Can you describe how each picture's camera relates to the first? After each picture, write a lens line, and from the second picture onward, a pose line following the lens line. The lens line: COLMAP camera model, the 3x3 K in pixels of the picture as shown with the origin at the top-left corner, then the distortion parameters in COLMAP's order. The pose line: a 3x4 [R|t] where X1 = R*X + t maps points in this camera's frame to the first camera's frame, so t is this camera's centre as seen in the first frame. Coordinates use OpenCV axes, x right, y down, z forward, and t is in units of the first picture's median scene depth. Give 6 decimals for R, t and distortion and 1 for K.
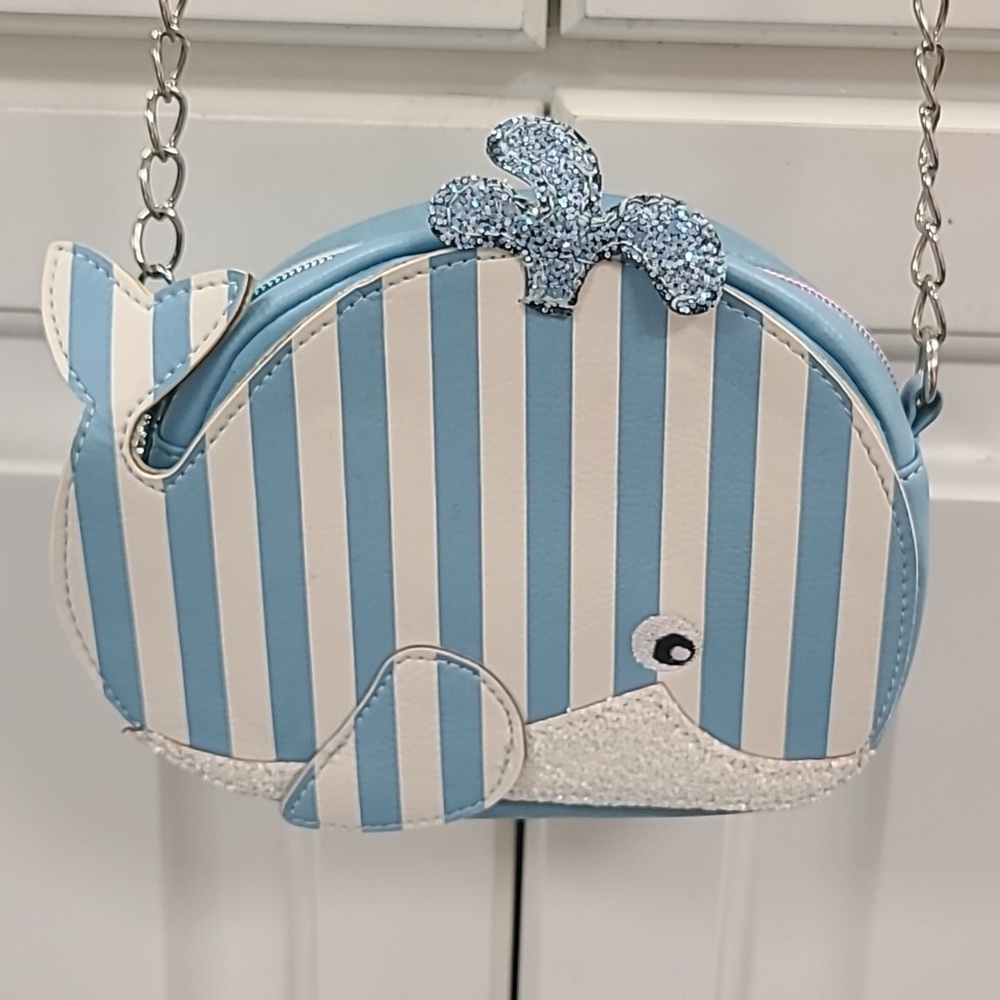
lens RADIAL K [[1861.3, 0, 500.0], [0, 1861.3, 500.0], [0, 0, 1]] dist [0.011234, 0.035821]
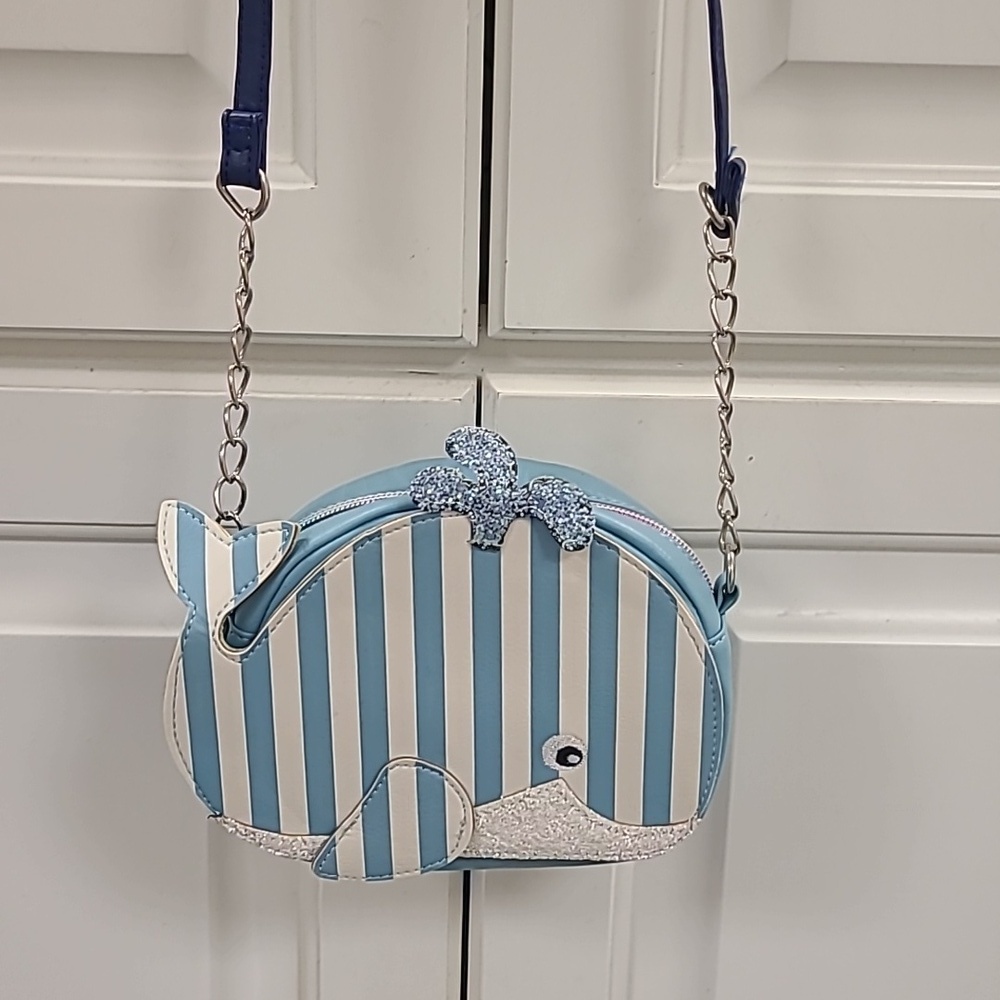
lens RADIAL K [[1861.3, 0, 500.0], [0, 1861.3, 500.0], [0, 0, 1]] dist [0.011234, 0.035821]
pose [[0.998906, -0.015418, 0.044140, -0.029054], [0.017118, 0.999115, -0.038419, -0.074053], [-0.043508, 0.039133, 0.998286, -0.550818]]
